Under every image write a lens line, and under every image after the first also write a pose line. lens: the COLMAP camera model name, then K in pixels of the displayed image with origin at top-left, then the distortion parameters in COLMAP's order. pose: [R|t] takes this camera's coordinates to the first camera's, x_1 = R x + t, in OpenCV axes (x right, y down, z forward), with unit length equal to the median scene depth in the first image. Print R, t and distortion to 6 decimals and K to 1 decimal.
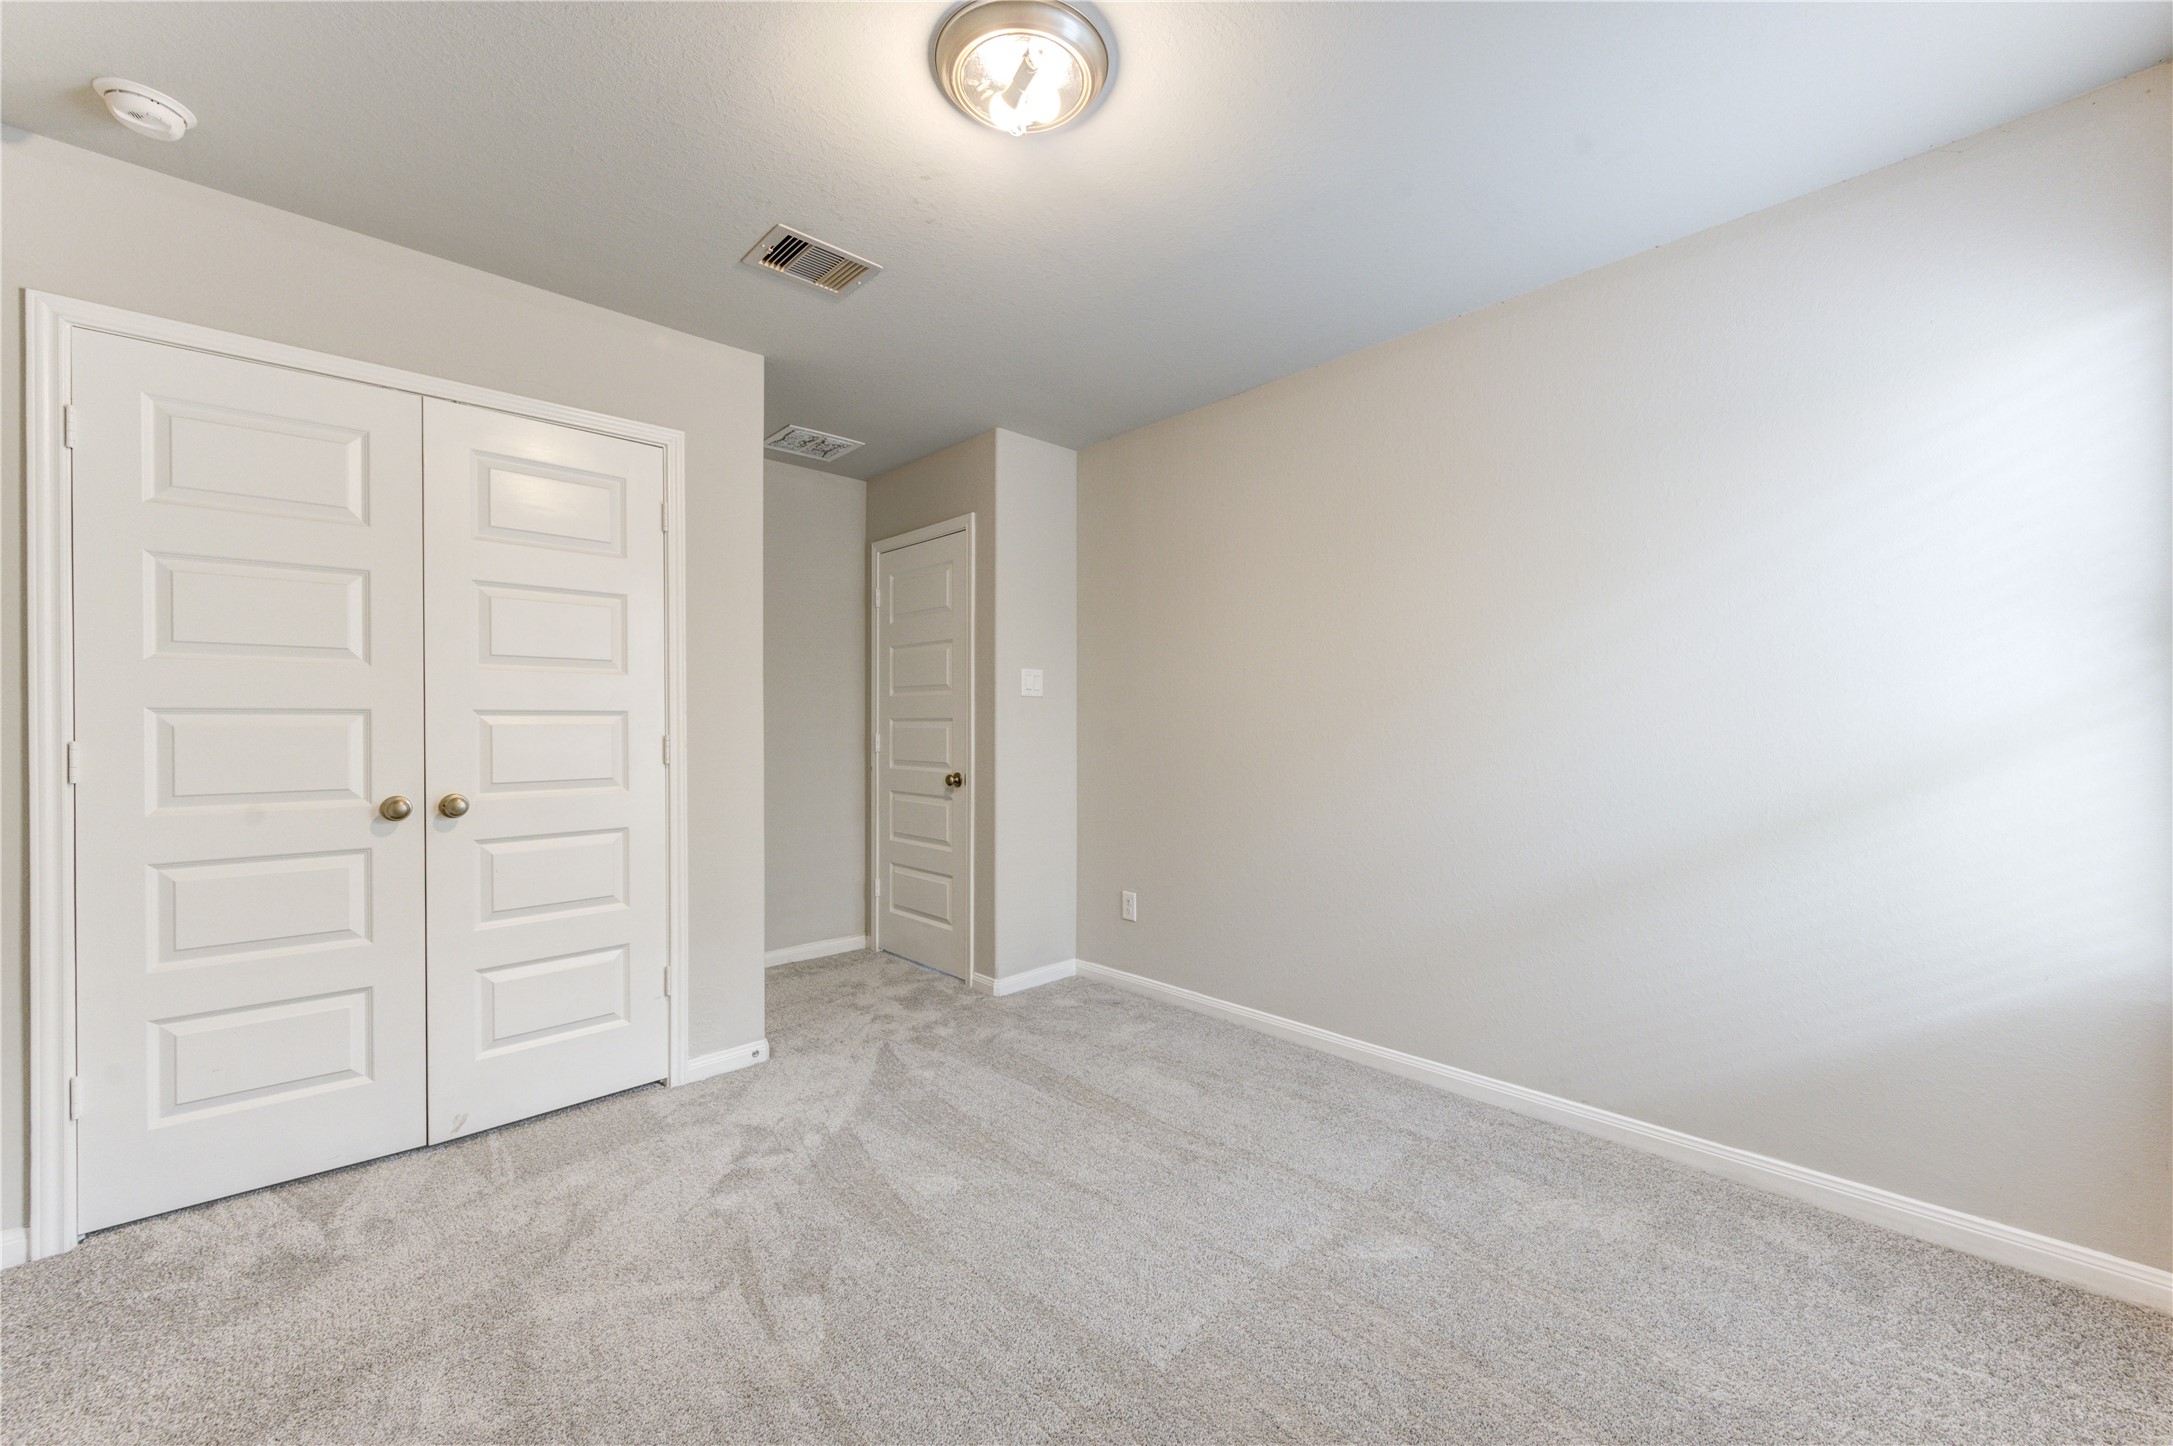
lens RADIAL K [[853.9, 0, 1094.6], [0, 853.9, 720.8], [0, 0, 1]] dist [0.003550, 0.001202]
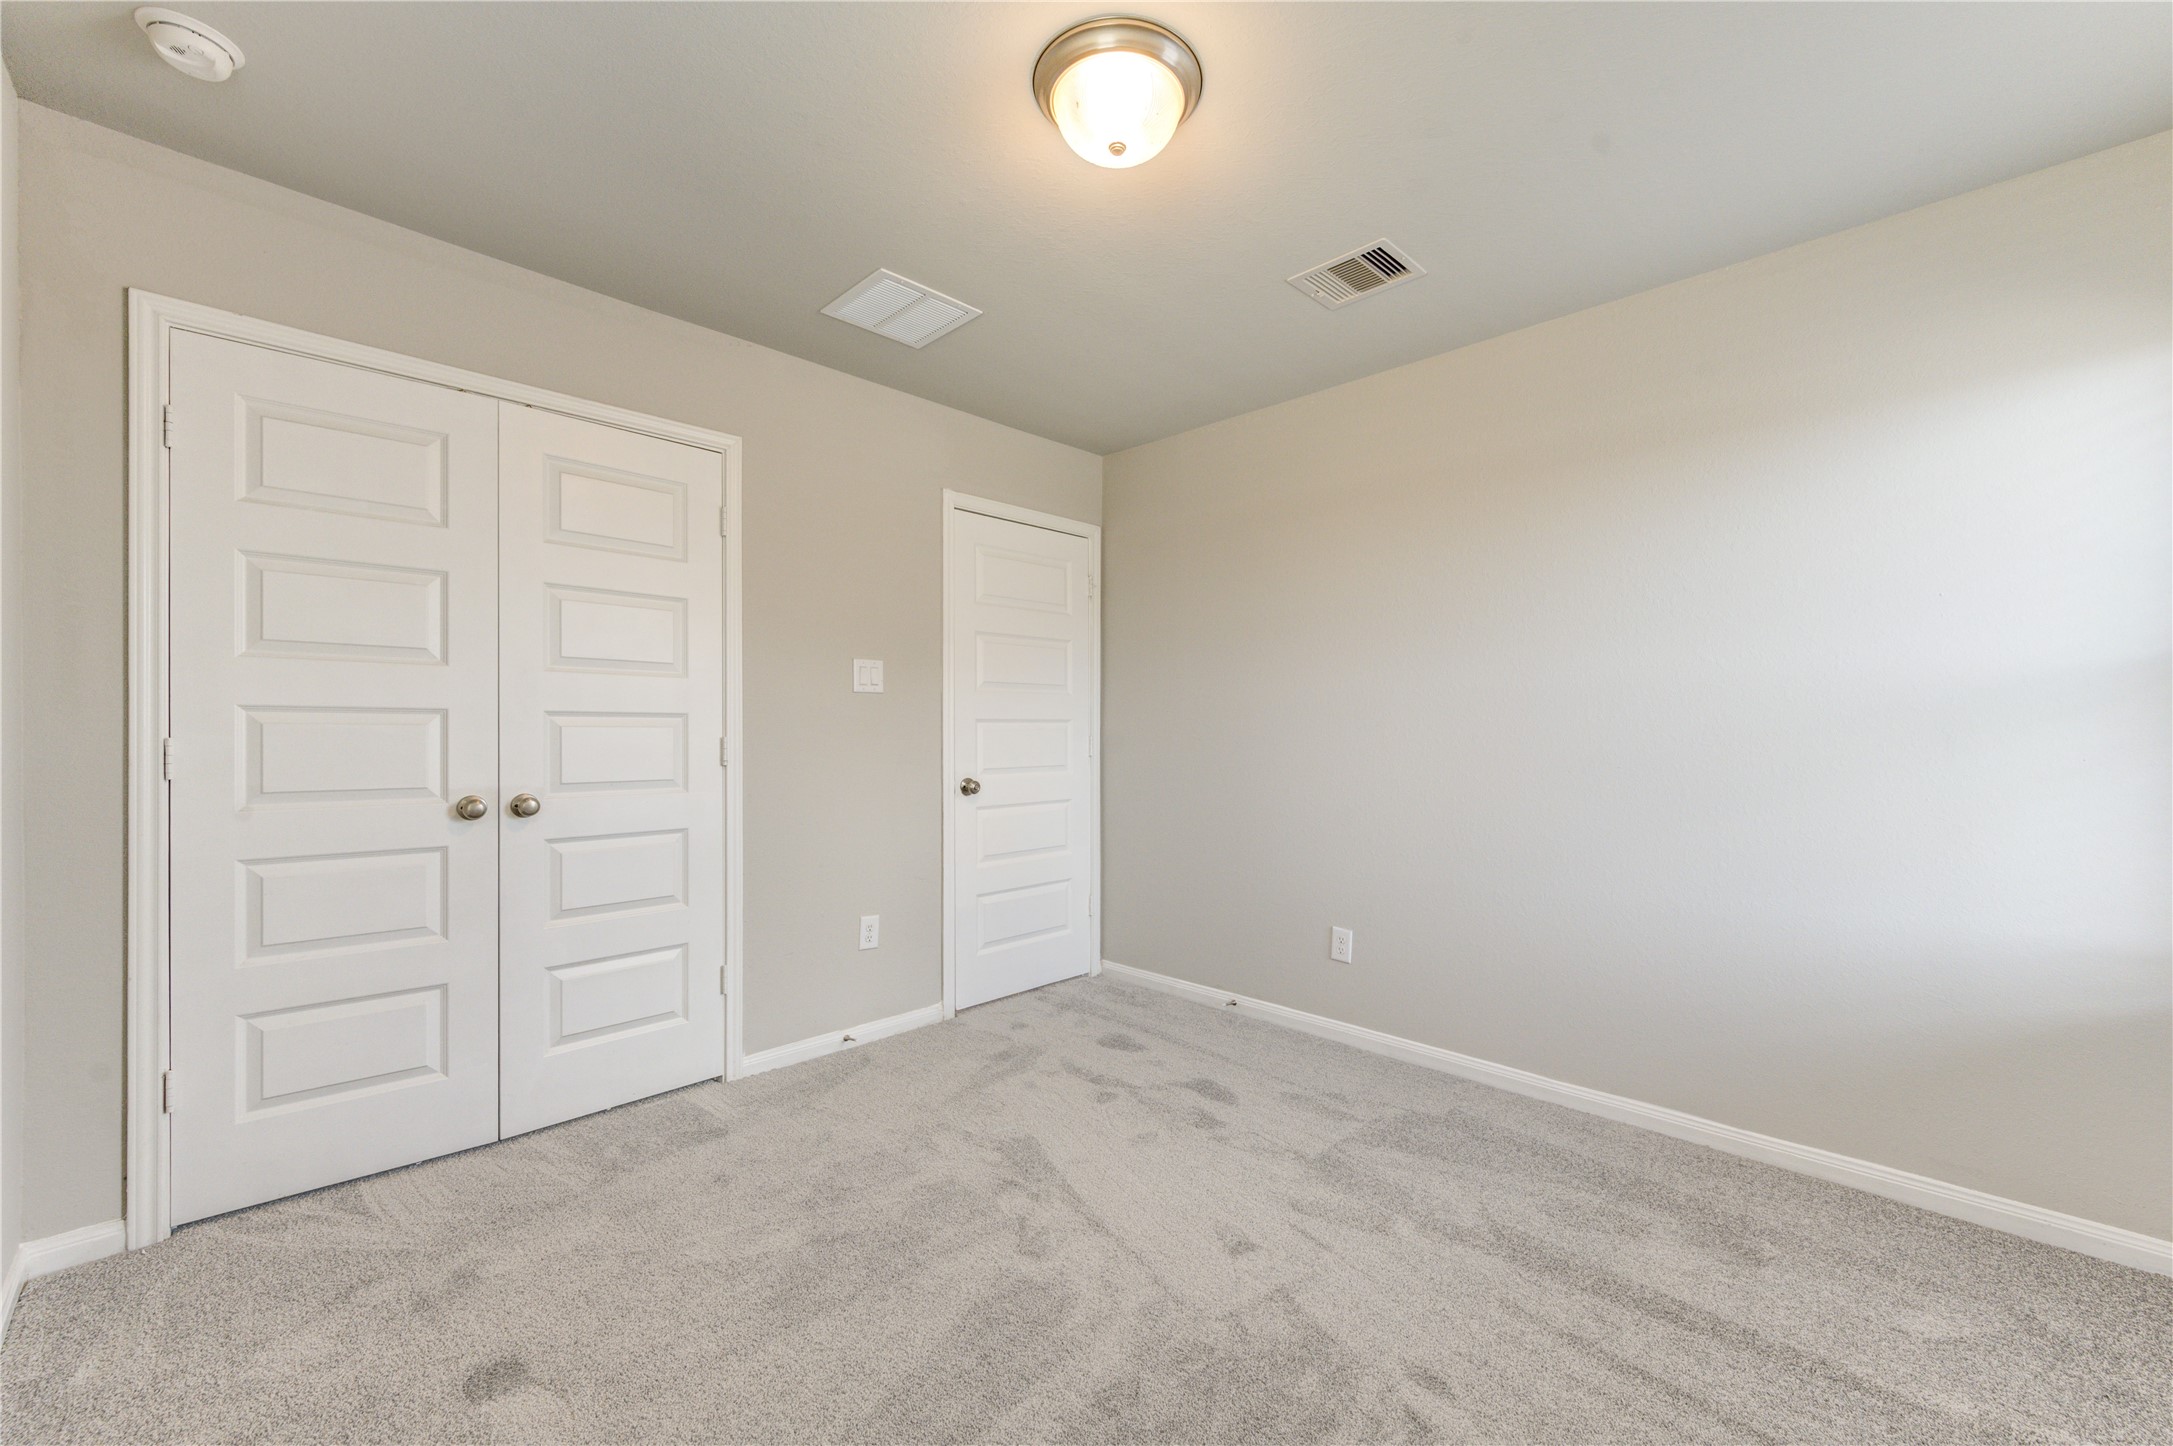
lens RADIAL K [[853.9, 0, 1080.6], [0, 853.9, 734.7], [0, 0, 1]] dist [0.003550, 0.001202]
pose [[0.999697, 0.006141, 0.023834, -0.121890], [-0.006251, 0.999970, 0.004568, 0.007405], [-0.023805, -0.004716, 0.999705, -0.026619]]
